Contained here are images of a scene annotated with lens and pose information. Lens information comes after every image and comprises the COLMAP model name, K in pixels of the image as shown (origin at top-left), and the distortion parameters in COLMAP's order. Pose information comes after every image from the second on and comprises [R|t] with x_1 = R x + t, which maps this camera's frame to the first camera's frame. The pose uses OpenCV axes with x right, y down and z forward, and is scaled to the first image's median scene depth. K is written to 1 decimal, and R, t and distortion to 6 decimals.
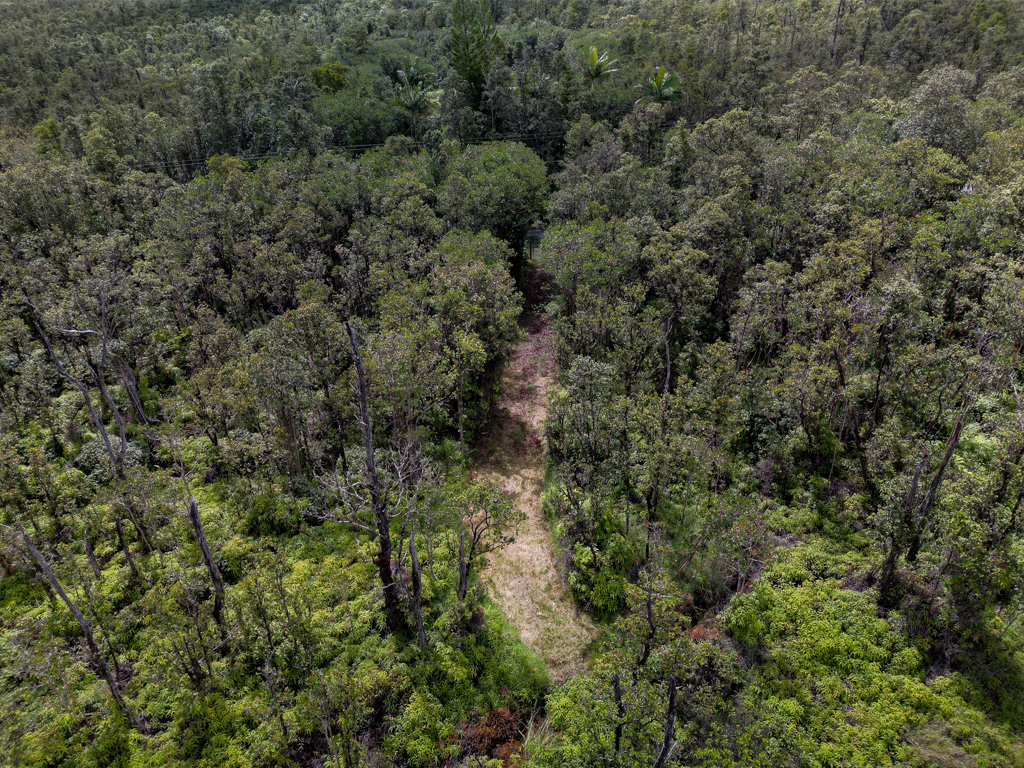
lens RADIAL K [[718.7, 0, 509.4], [0, 718.7, 382.6], [0, 0, 1]] dist [0.026820, 0.014750]
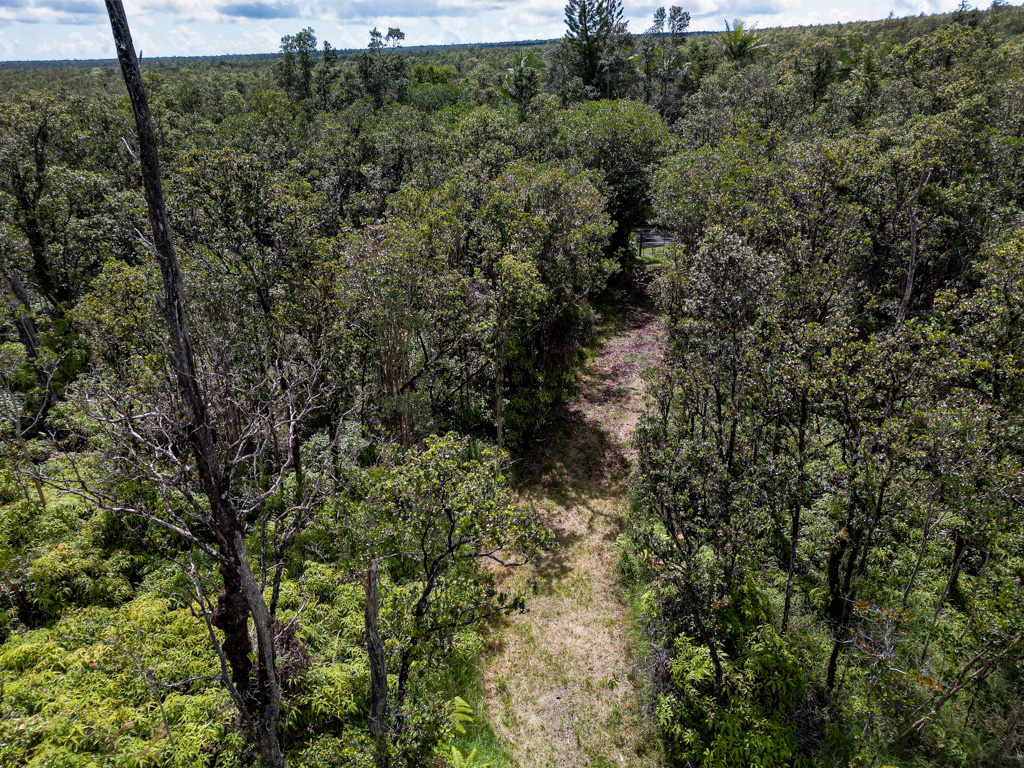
lens RADIAL K [[718.7, 0, 516.8], [0, 718.7, 389.2], [0, 0, 1]] dist [0.026820, 0.014750]
pose [[0.986900, 0.084834, -0.137229, 0.033711], [-0.097371, 0.991405, -0.087378, 0.099550], [0.128637, 0.099596, 0.986678, 0.434821]]
